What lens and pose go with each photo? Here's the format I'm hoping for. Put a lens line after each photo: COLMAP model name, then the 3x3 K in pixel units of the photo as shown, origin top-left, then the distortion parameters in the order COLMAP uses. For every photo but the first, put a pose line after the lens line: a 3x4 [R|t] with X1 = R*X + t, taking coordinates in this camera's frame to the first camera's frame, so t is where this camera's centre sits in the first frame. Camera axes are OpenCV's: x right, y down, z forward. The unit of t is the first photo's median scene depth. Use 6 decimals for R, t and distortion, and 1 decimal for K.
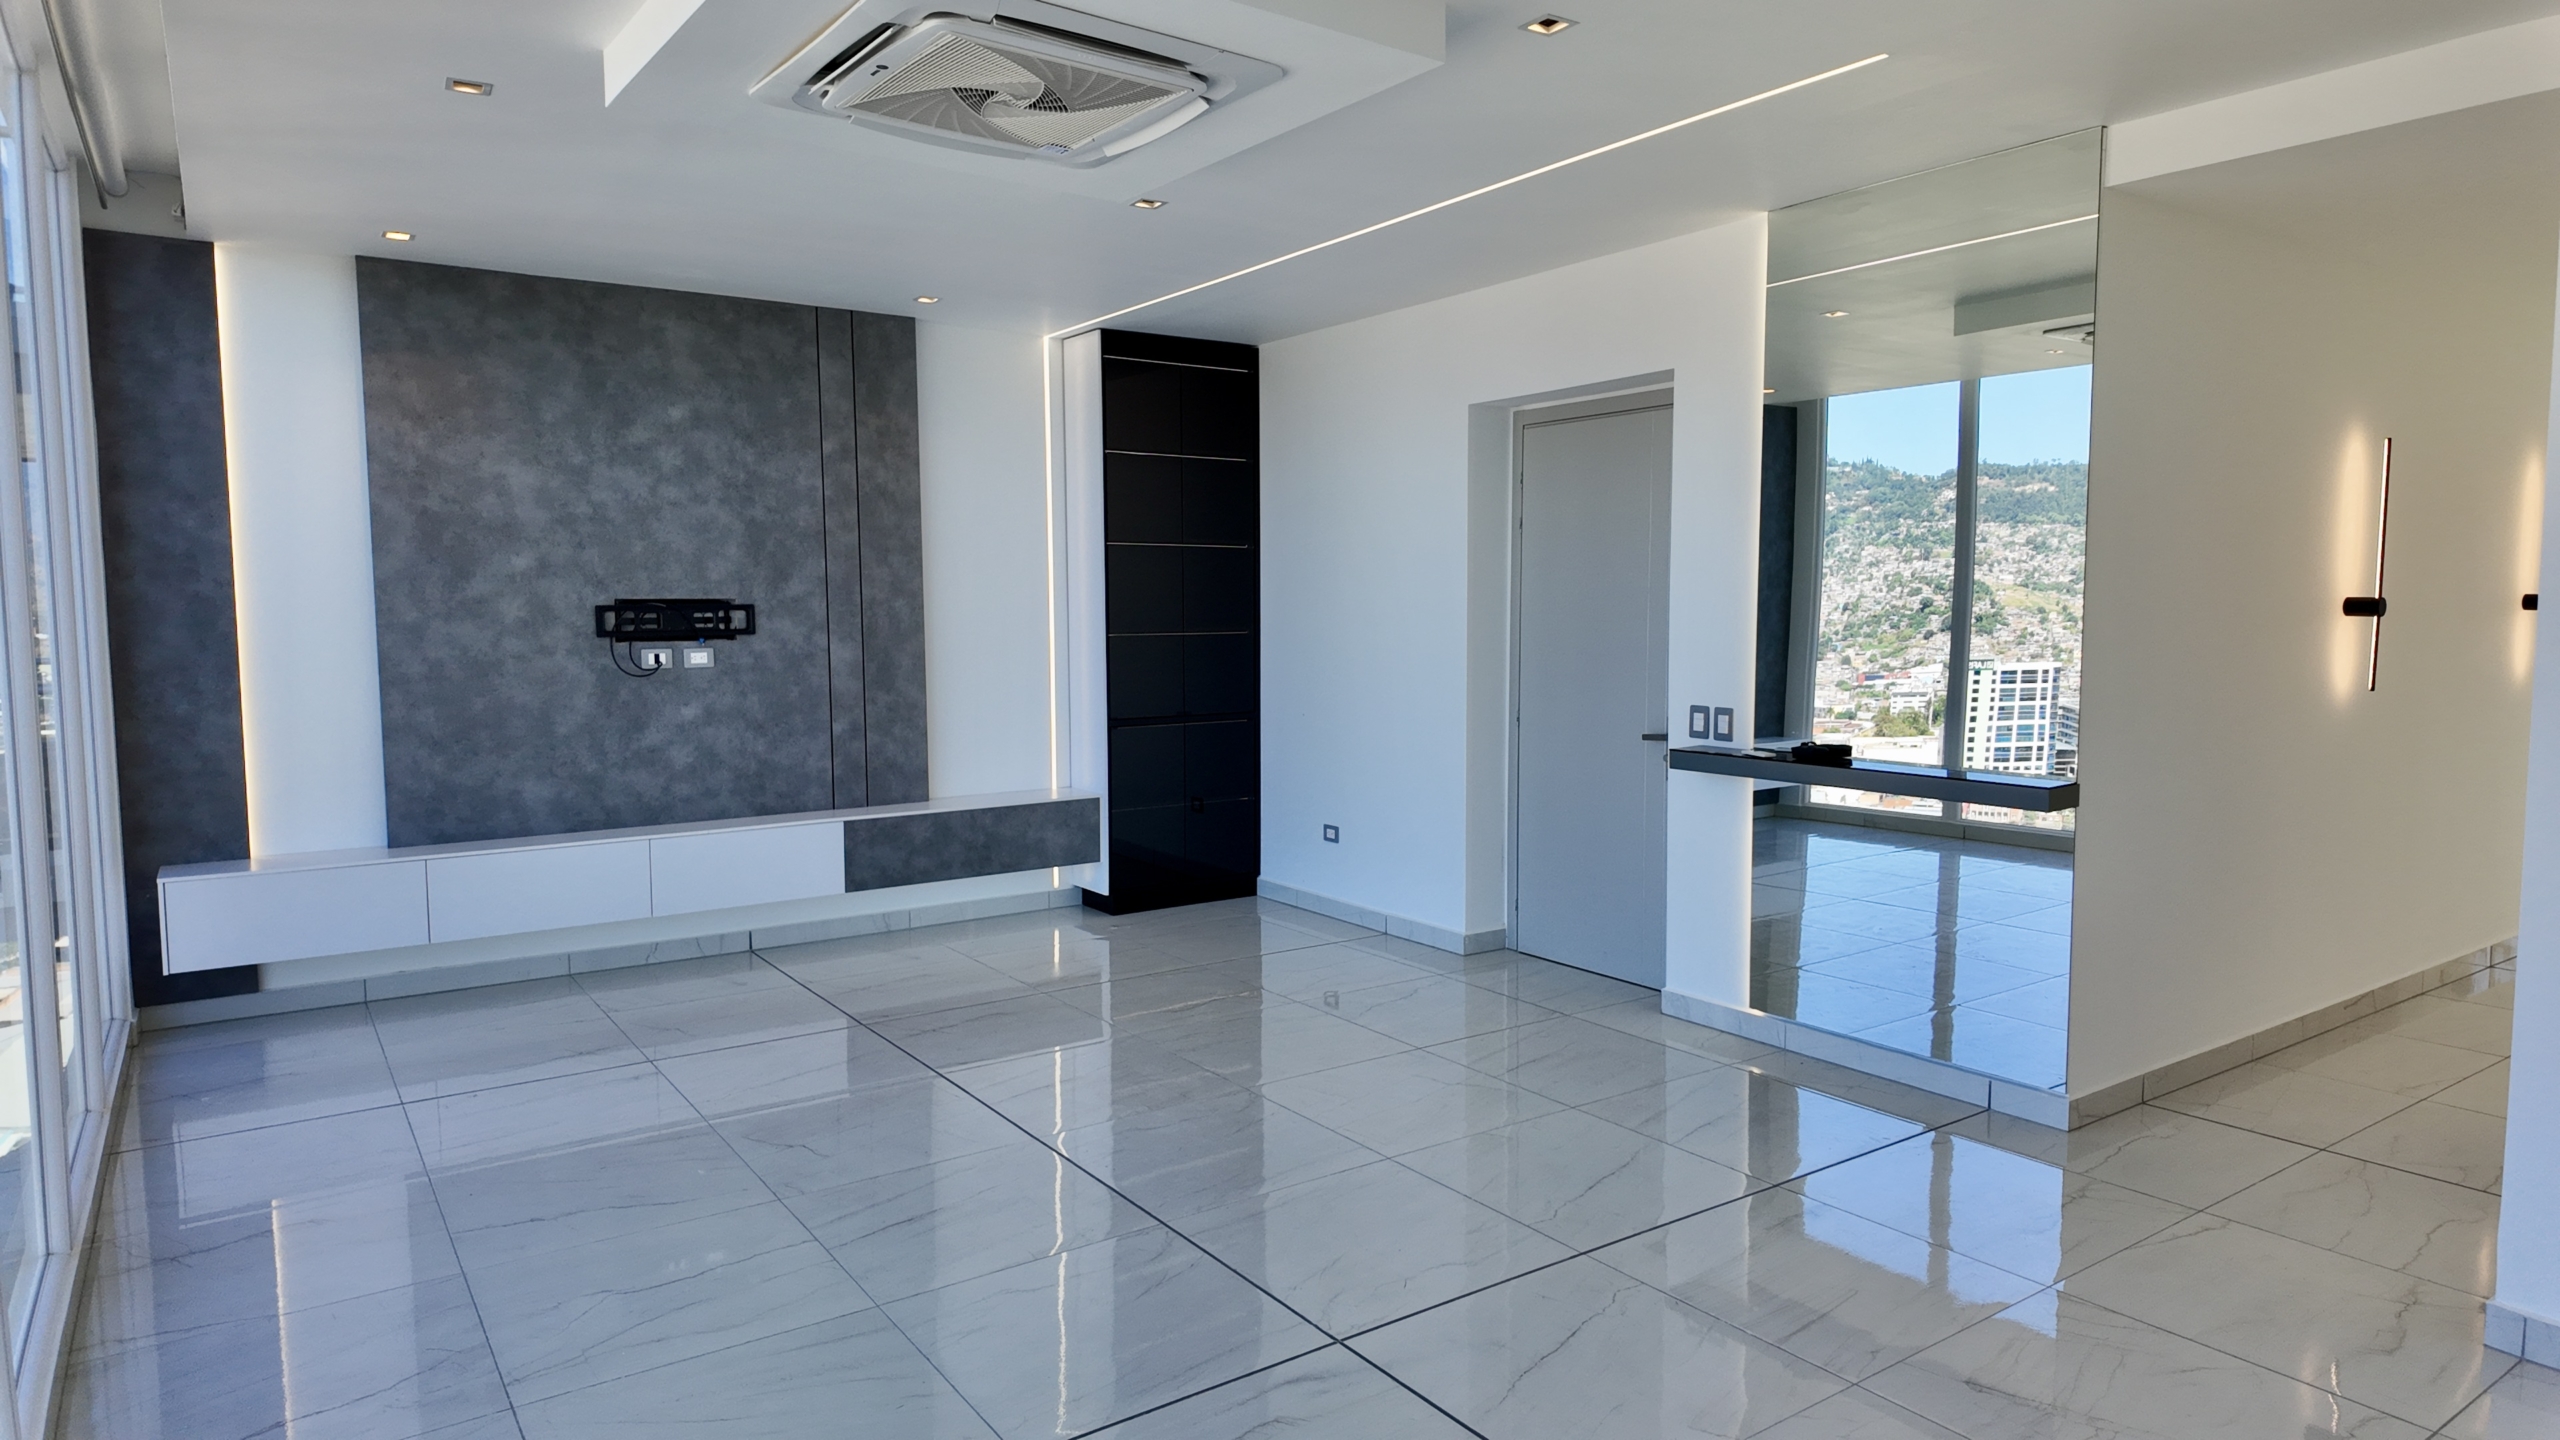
lens RADIAL K [[1486.5, 0, 1280.0], [0, 1486.5, 720.0], [0, 0, 1]] dist [0.078228, -0.065871]
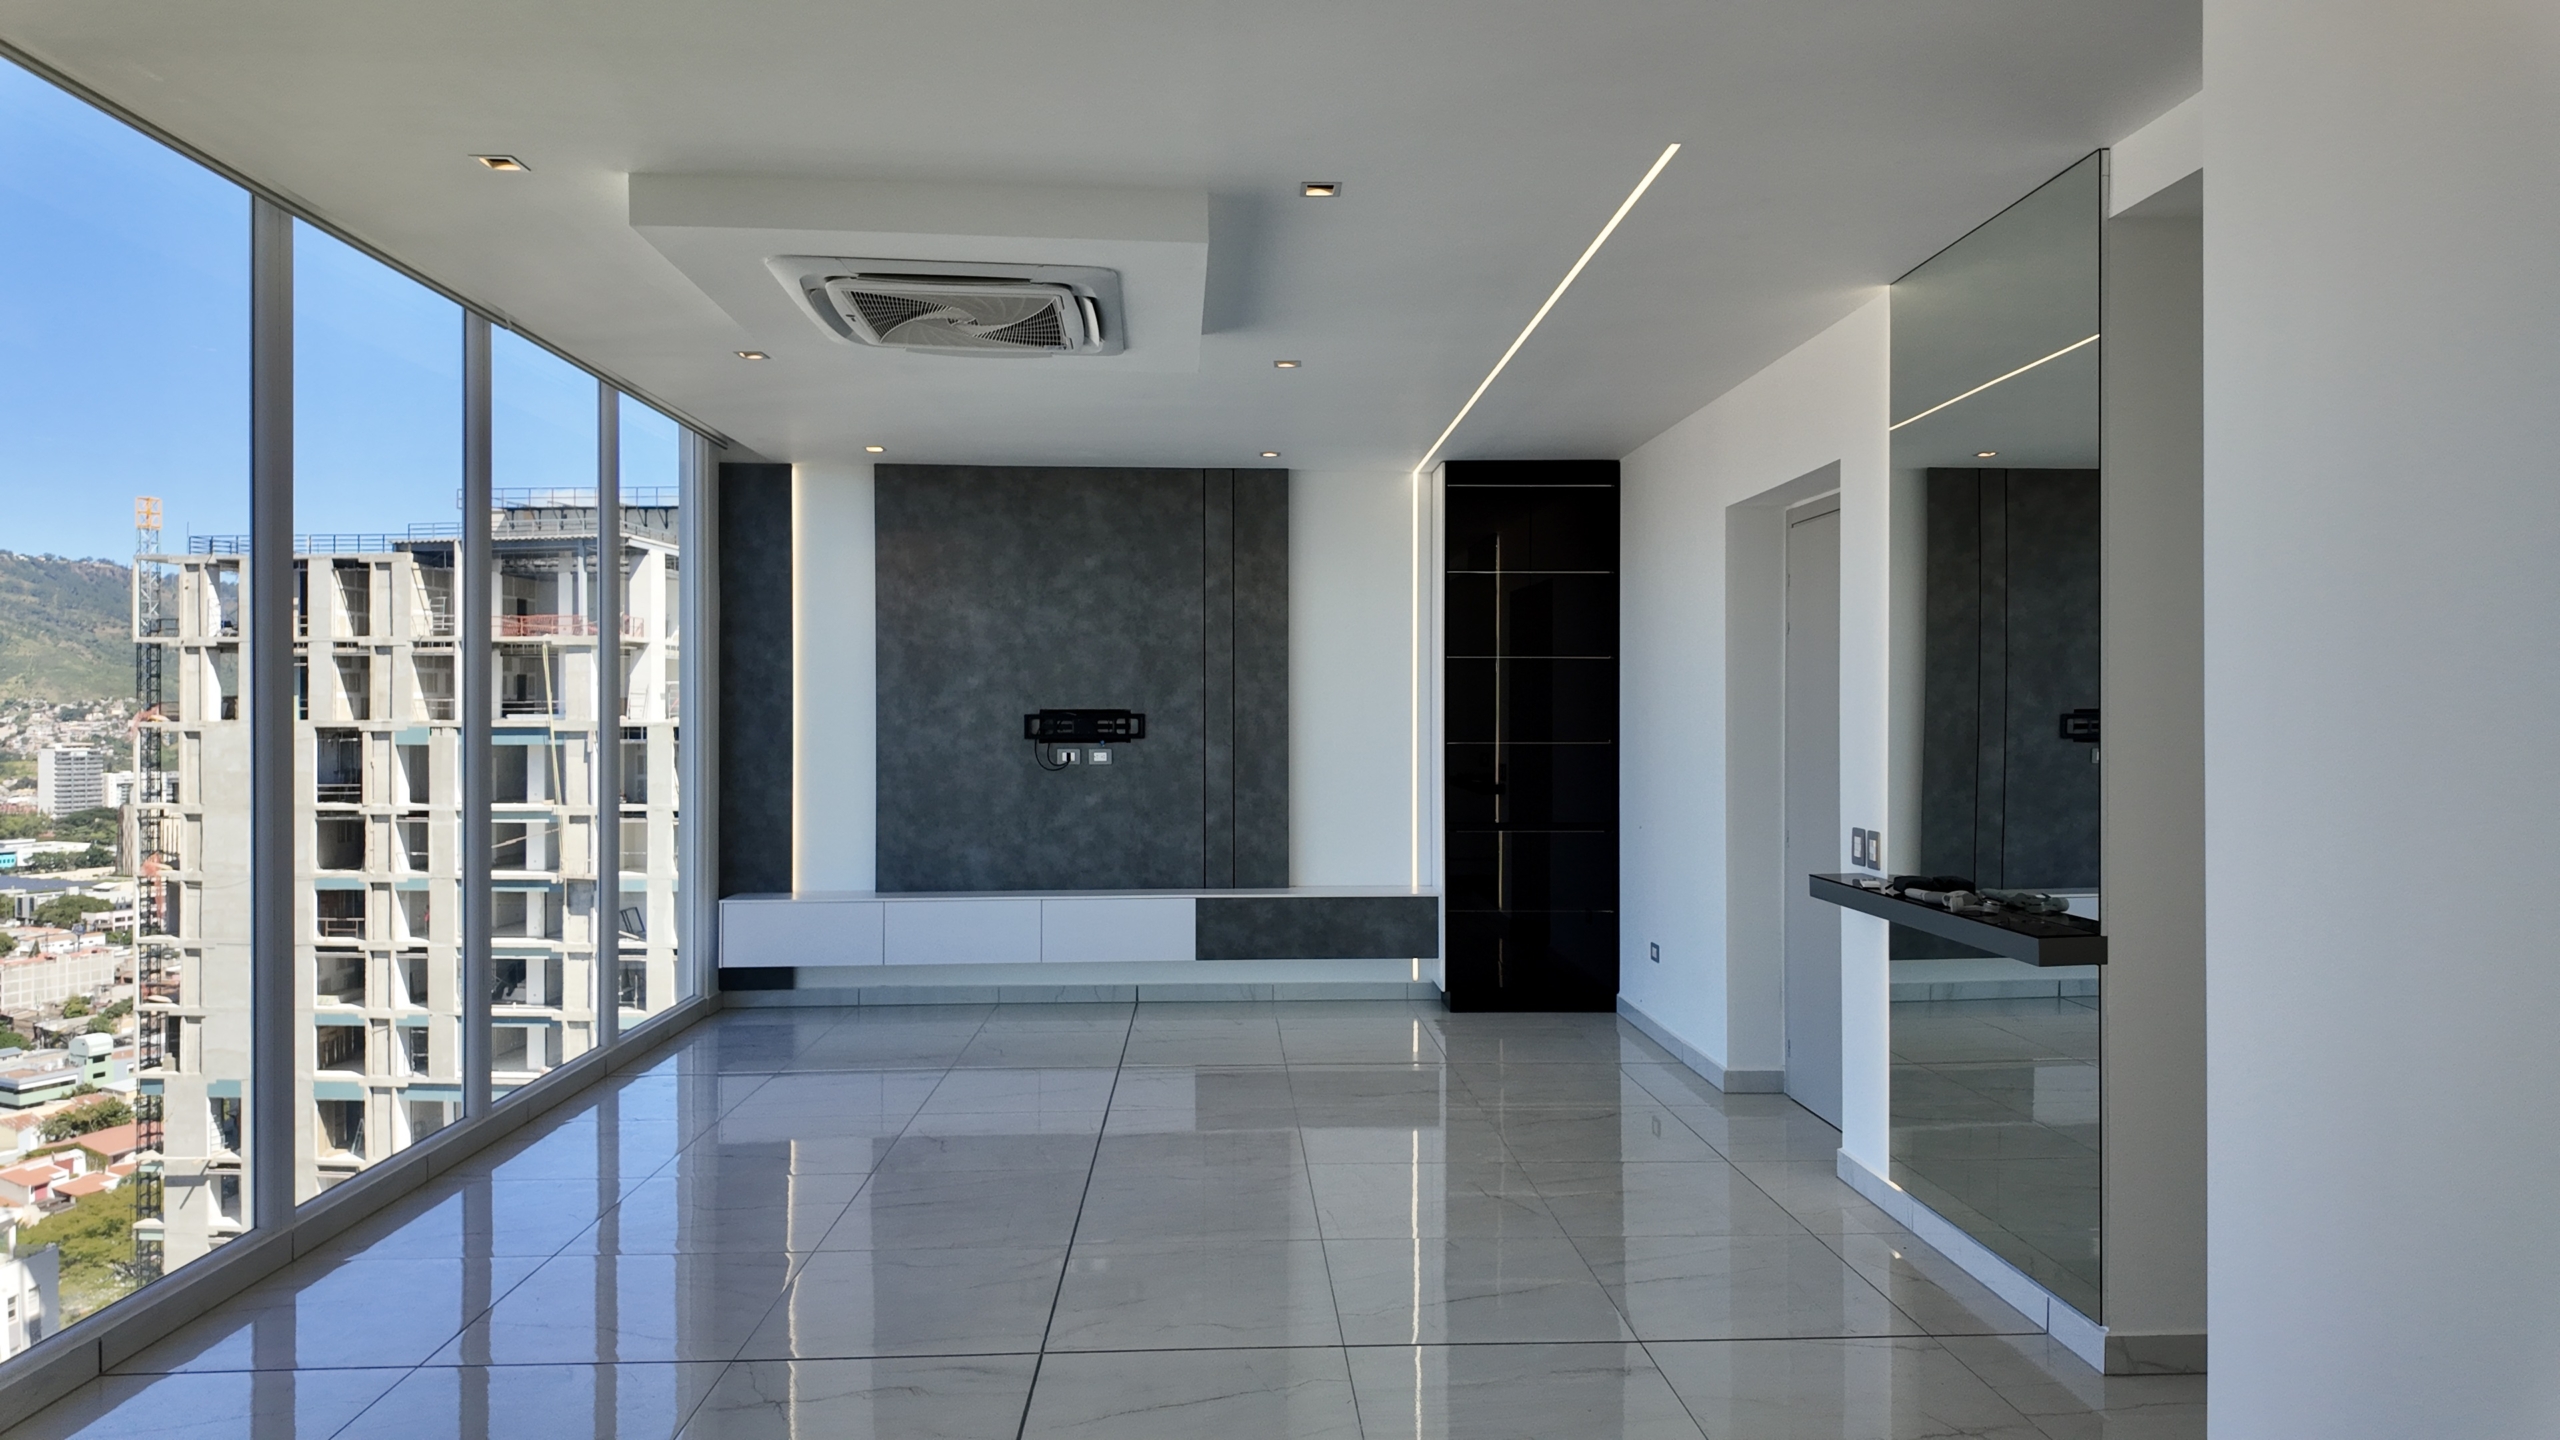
lens RADIAL K [[1487.5, 0, 1280.0], [0, 1487.5, 720.0], [0, 0, 1]] dist [0.146640, -0.065933]
pose [[0.845820, 0.005821, -0.533436, 0.391052], [-0.047226, 0.996832, -0.064005, 0.000202], [0.531374, 0.079328, 0.843415, 0.038596]]
